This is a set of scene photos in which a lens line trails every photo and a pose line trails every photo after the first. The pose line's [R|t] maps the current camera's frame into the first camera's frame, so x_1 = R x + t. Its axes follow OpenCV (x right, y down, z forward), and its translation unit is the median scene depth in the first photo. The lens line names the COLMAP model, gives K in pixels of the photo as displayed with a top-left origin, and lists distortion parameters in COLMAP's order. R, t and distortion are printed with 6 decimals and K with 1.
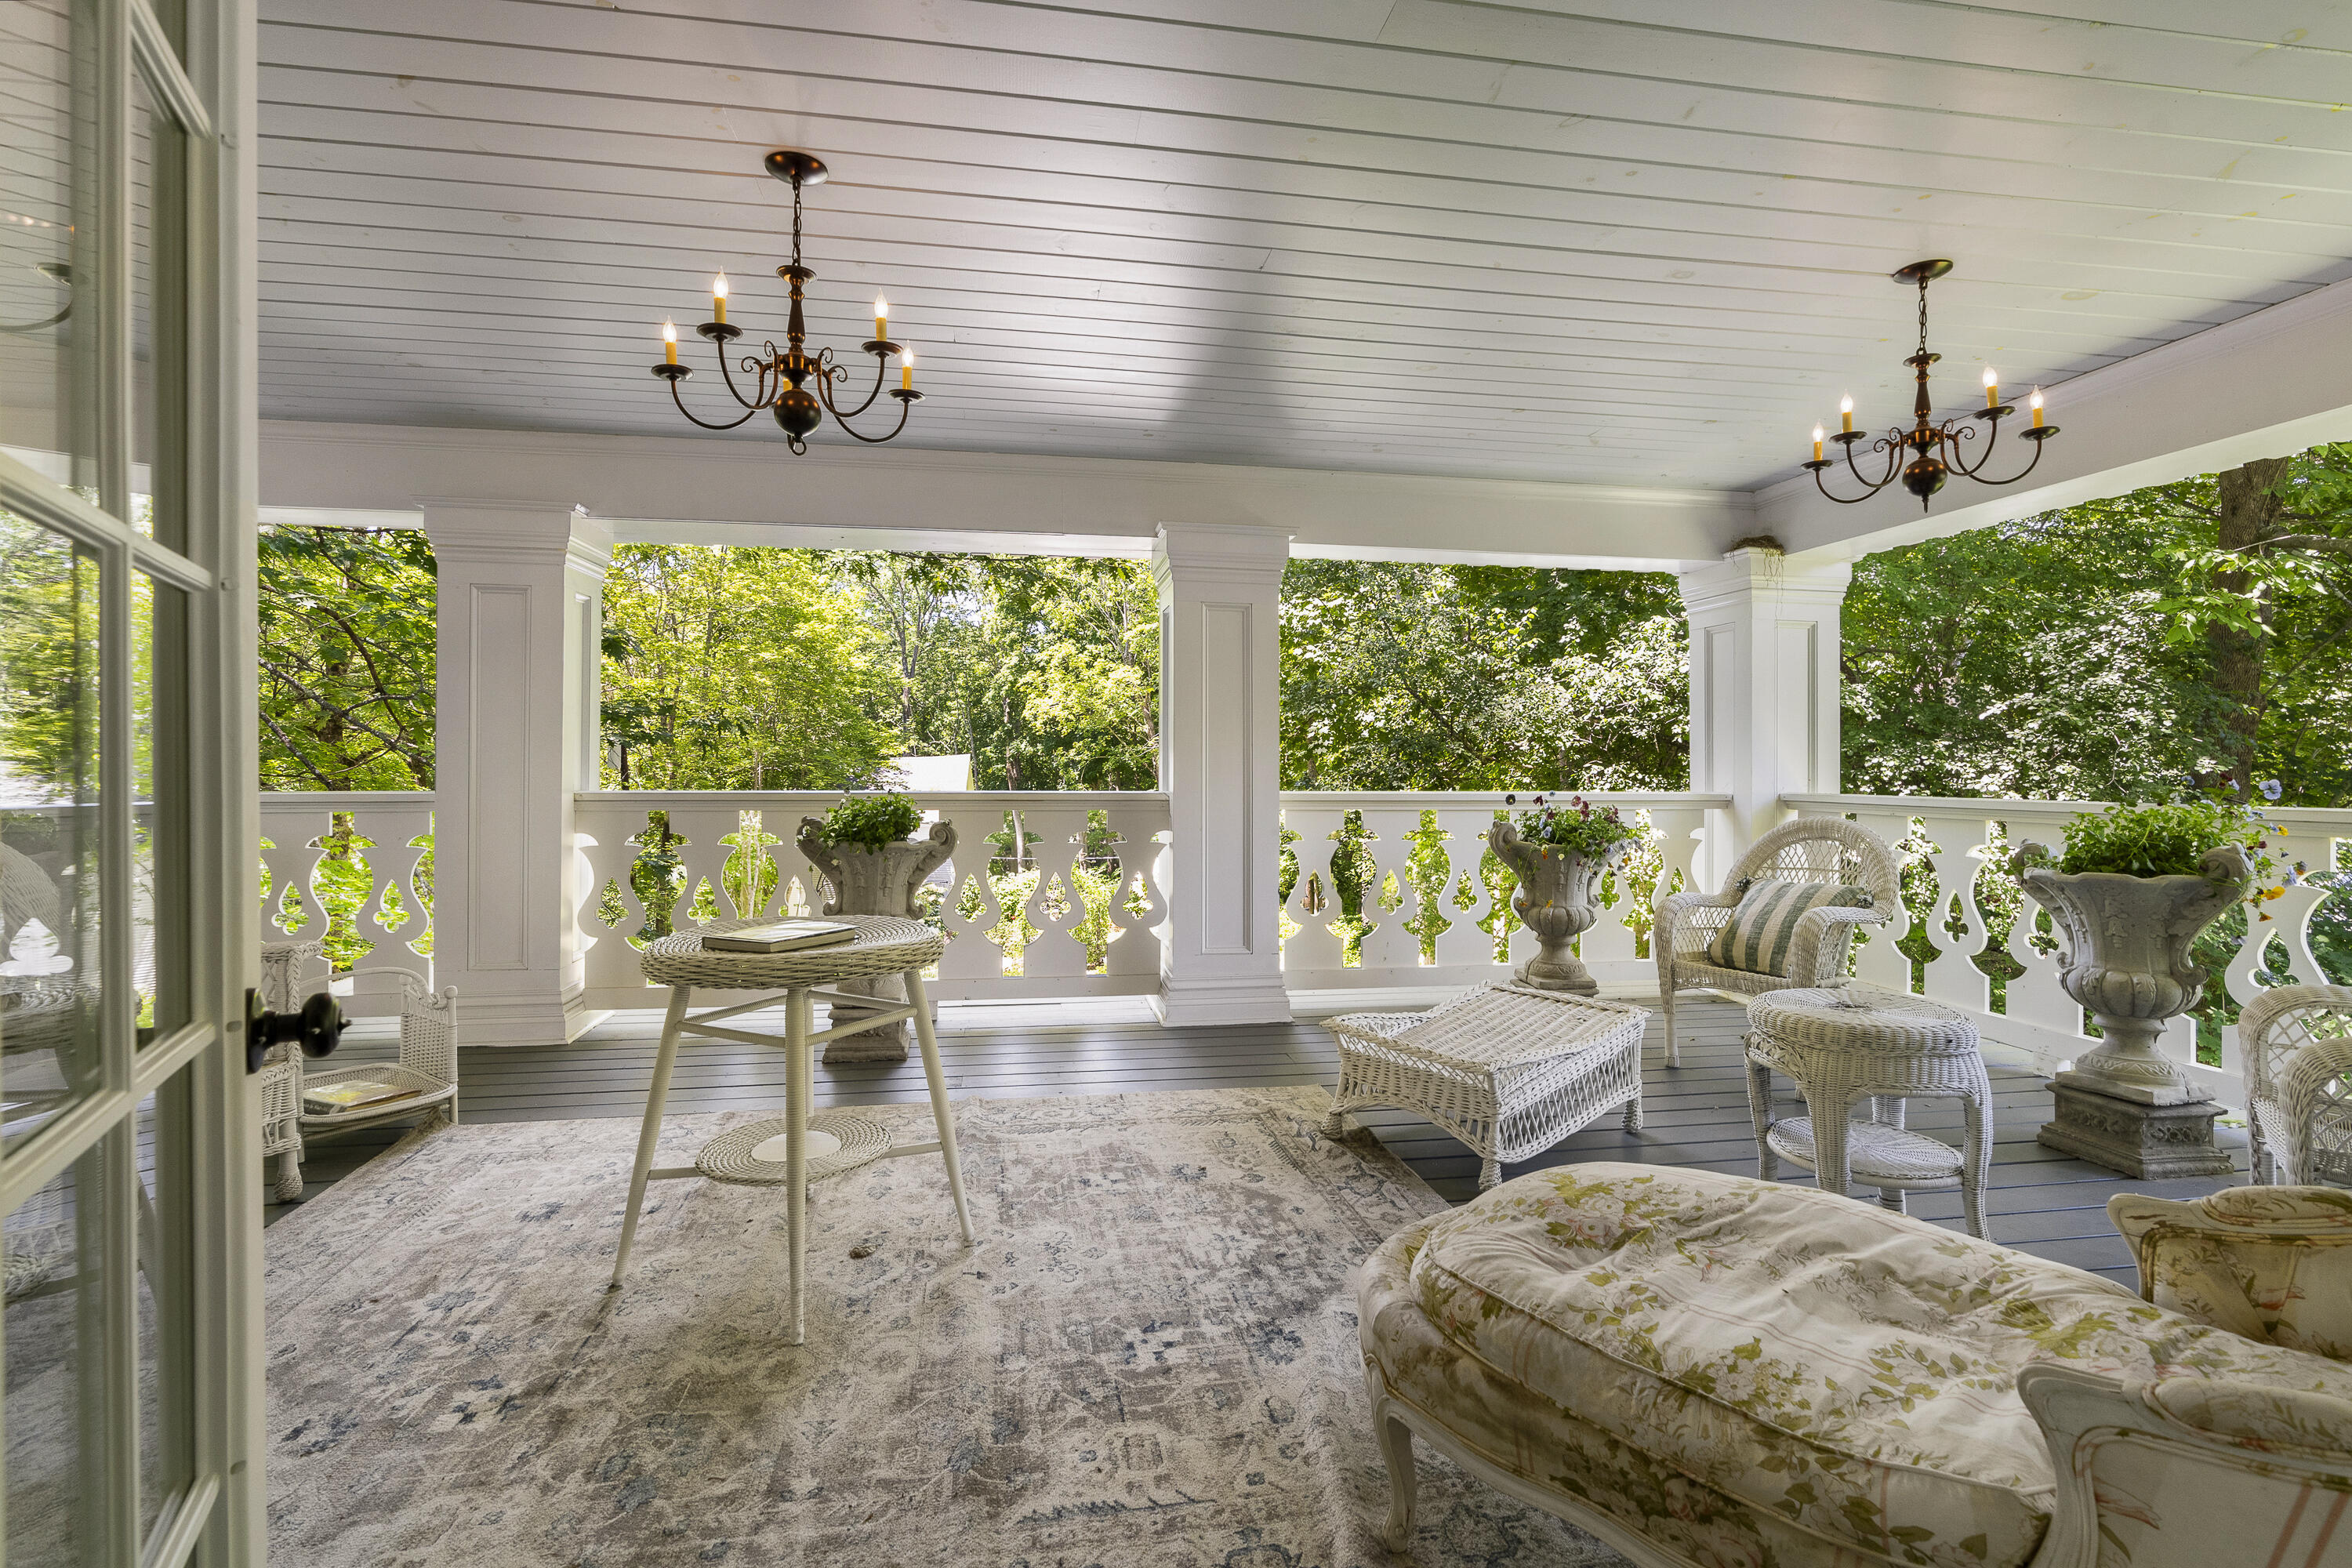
lens RADIAL K [[1084.2, 0, 1196.6], [0, 1084.2, 776.4], [0, 0, 1]] dist [0.002449, -0.000329]
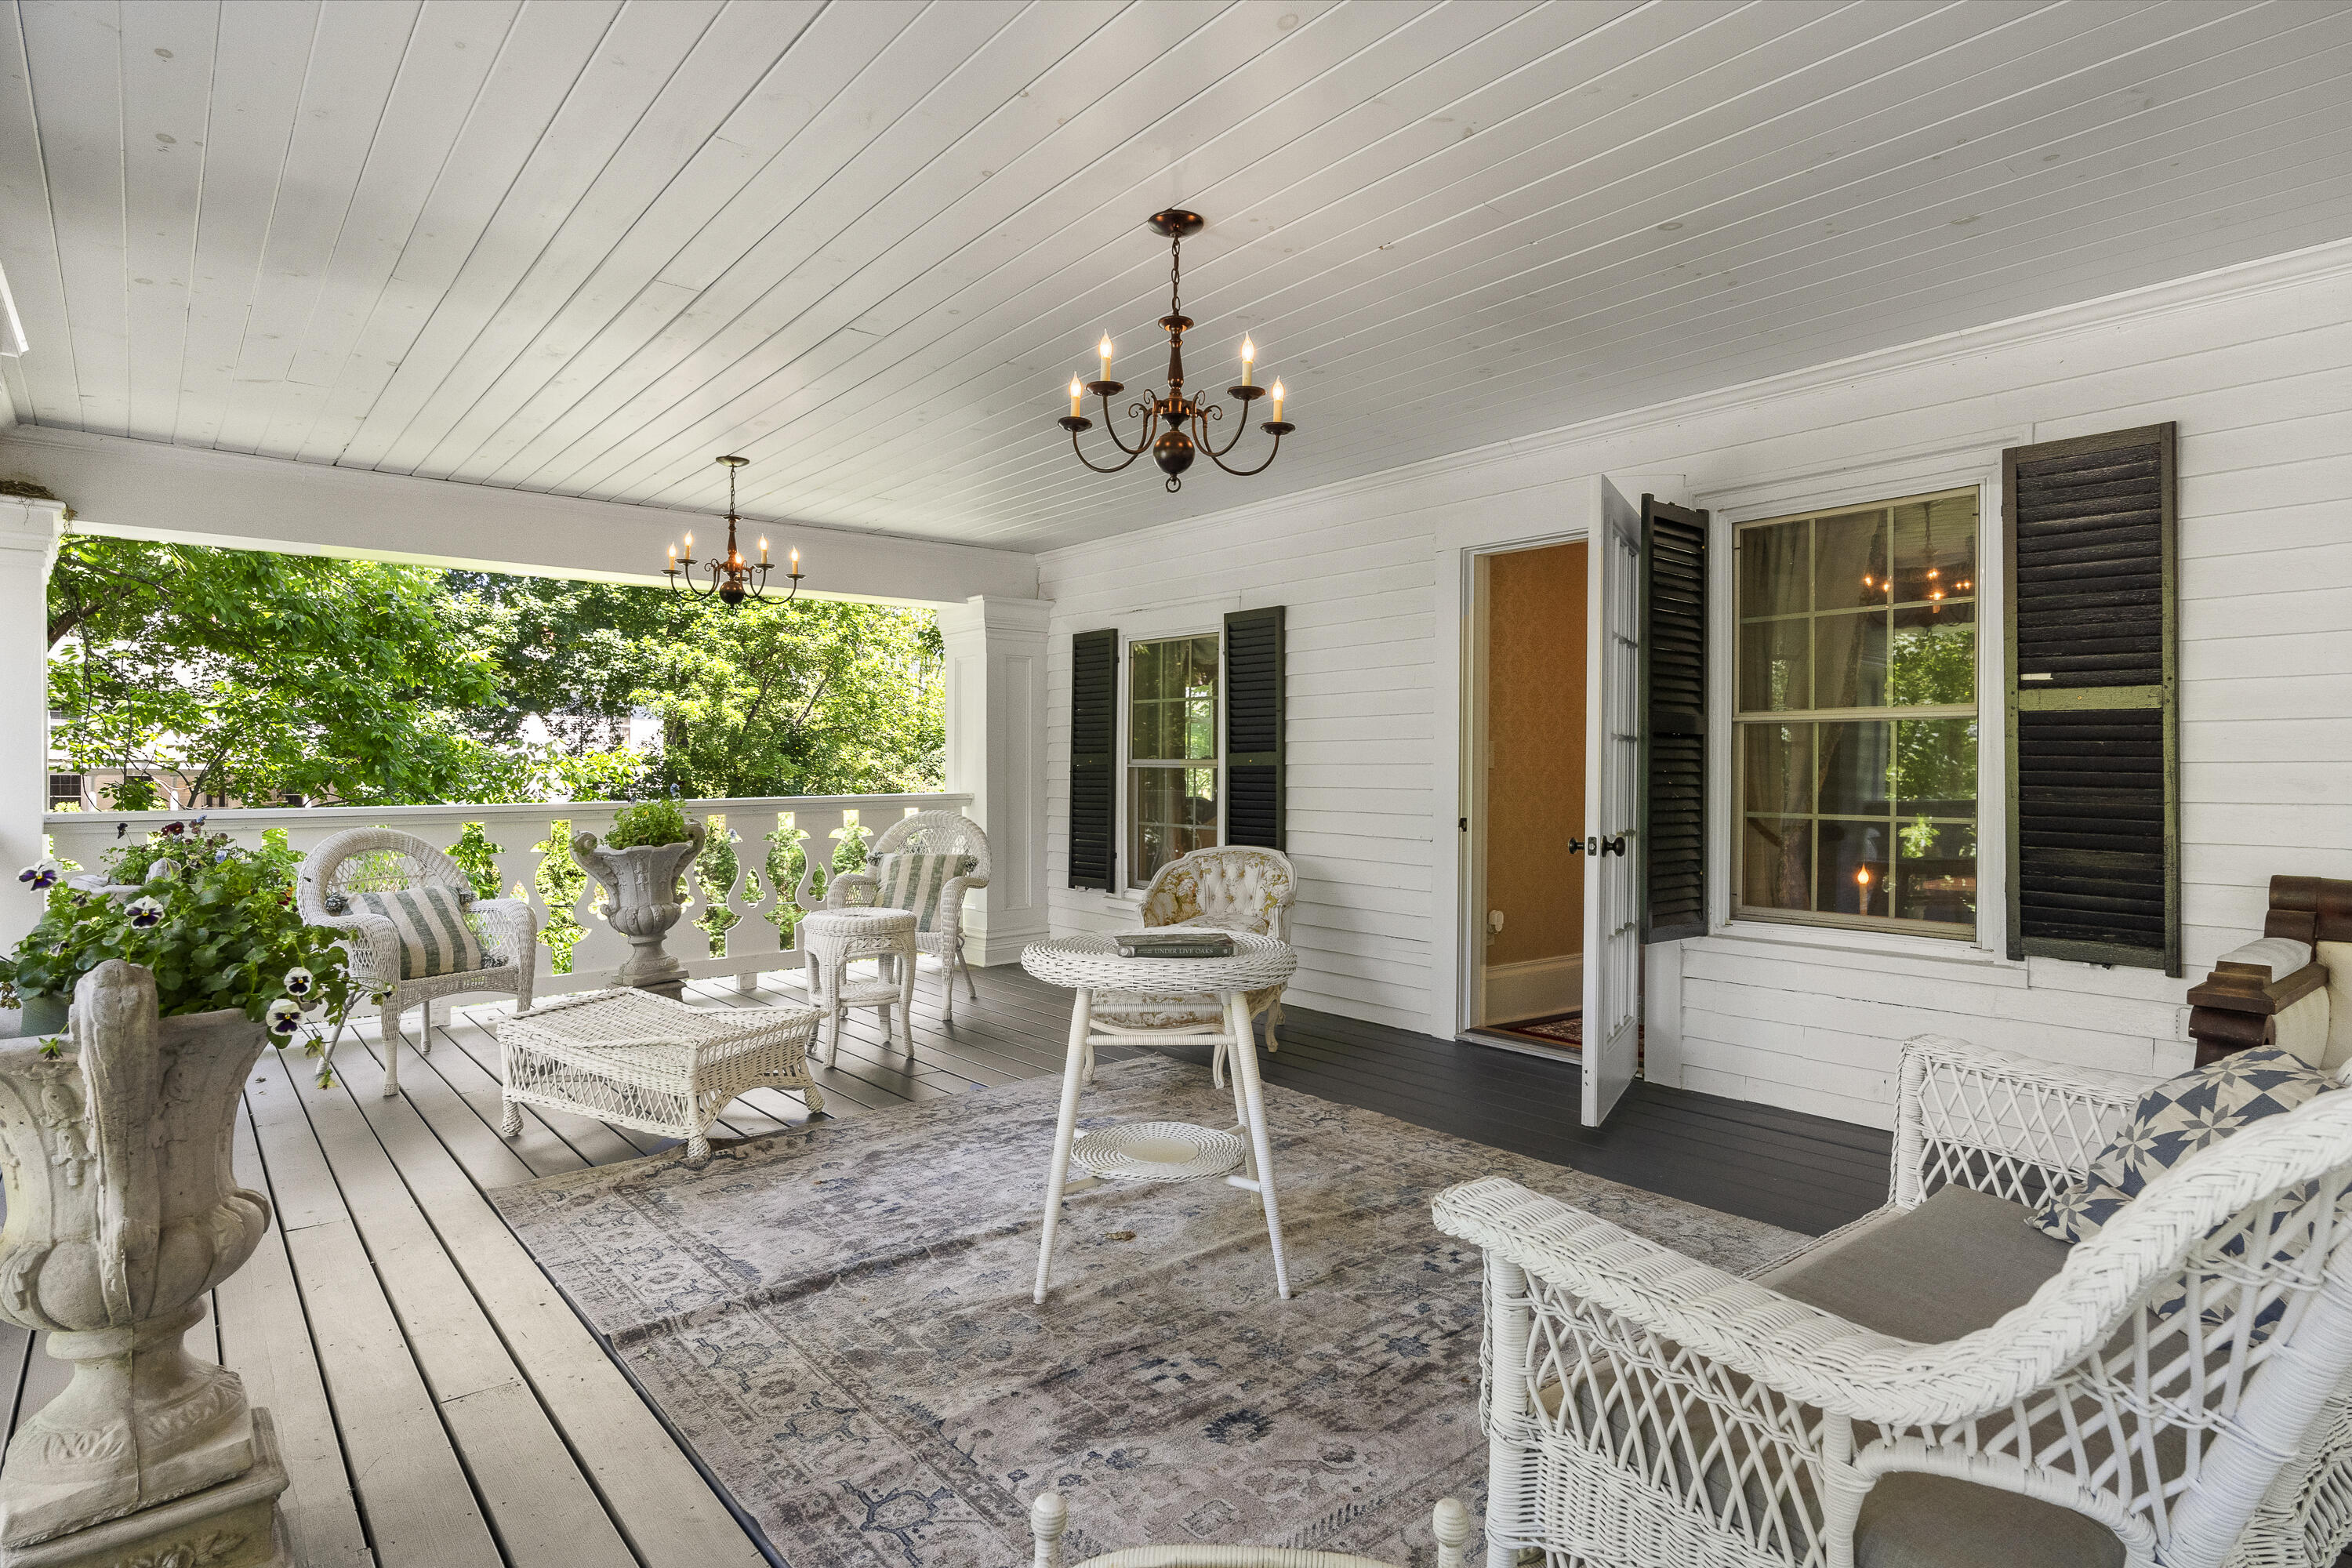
lens RADIAL K [[1214.5, 0, 1169.5], [0, 1214.5, 778.3], [0, 0, 1]] dist [0.026955, 0.000202]
pose [[-0.492860, -0.003125, 0.870103, -1.170057], [0.005308, 0.999964, 0.006598, -0.016053], [-0.870092, 0.007870, -0.492826, 1.319372]]
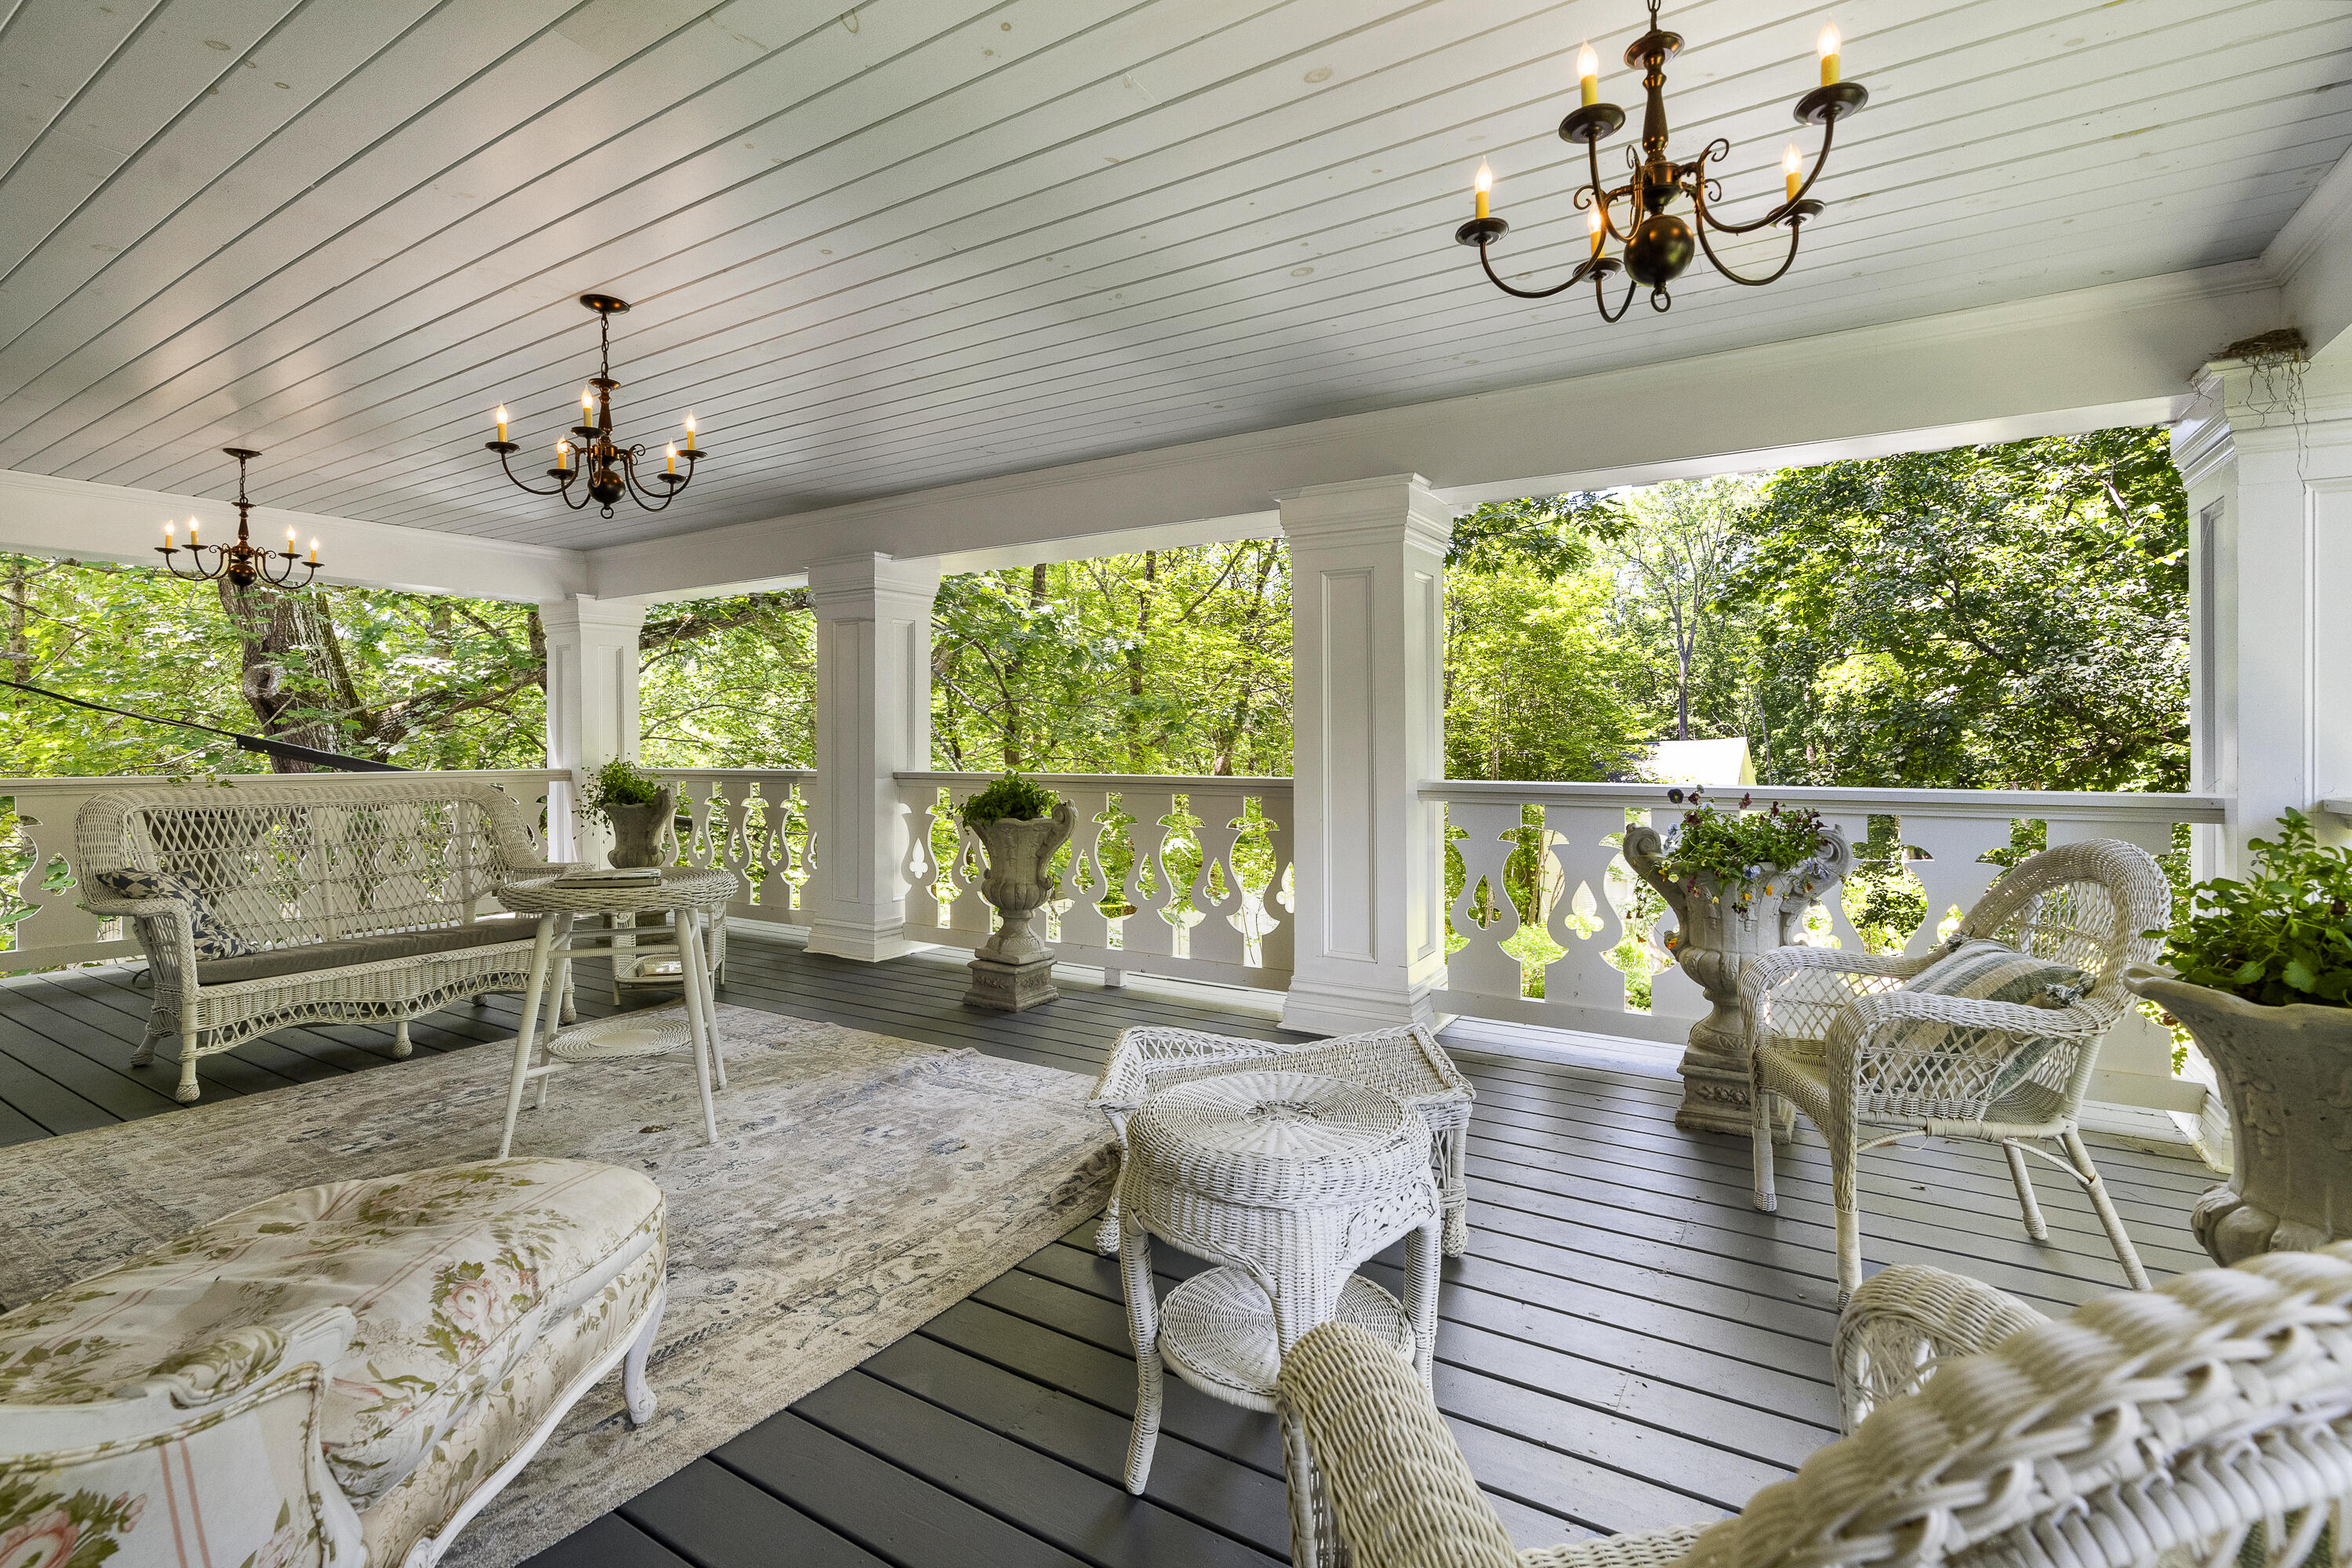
lens RADIAL K [[1084.2, 0, 1184.5], [0, 1084.2, 761.1], [0, 0, 1]] dist [0.002449, -0.000329]
pose [[0.741367, 0.003111, -0.671093, 0.871944], [-0.003238, 0.999994, 0.001059, -0.001910], [0.671092, 0.001388, 0.741373, 0.399746]]
